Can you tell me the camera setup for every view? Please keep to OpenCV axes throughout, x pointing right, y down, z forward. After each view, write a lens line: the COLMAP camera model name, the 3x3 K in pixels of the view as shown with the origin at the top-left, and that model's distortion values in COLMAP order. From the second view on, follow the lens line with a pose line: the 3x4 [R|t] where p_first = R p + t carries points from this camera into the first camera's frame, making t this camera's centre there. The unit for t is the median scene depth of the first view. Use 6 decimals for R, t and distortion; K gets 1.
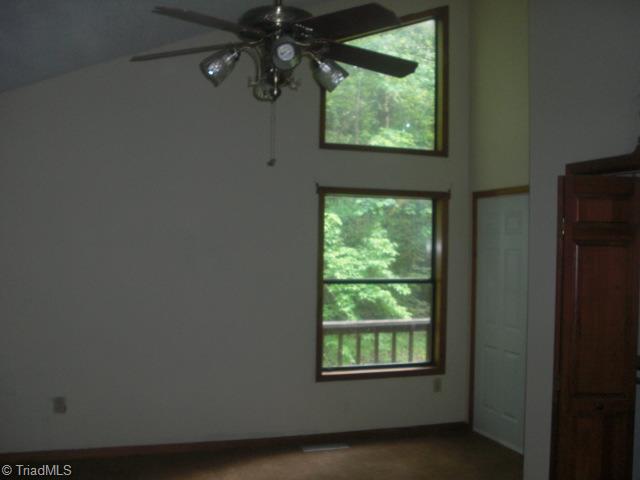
lens RADIAL K [[670.0, 0, 320.0], [0, 670.0, 240.0], [0, 0, 1]] dist [-0.202325, 0.173662]
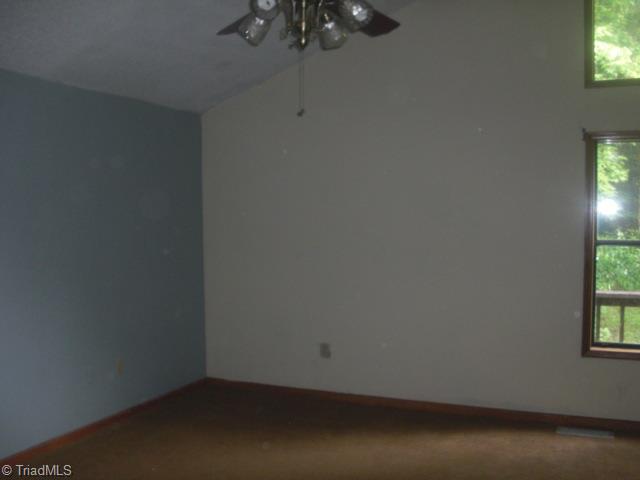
lens RADIAL K [[670.0, 0, 320.0], [0, 670.0, 240.0], [0, 0, 1]] dist [-0.202325, 0.173662]
pose [[0.741287, 0.015315, -0.671013, 0.326095], [0.020208, 0.998777, 0.045119, 0.014803], [0.670884, -0.047006, 0.740071, 0.149809]]
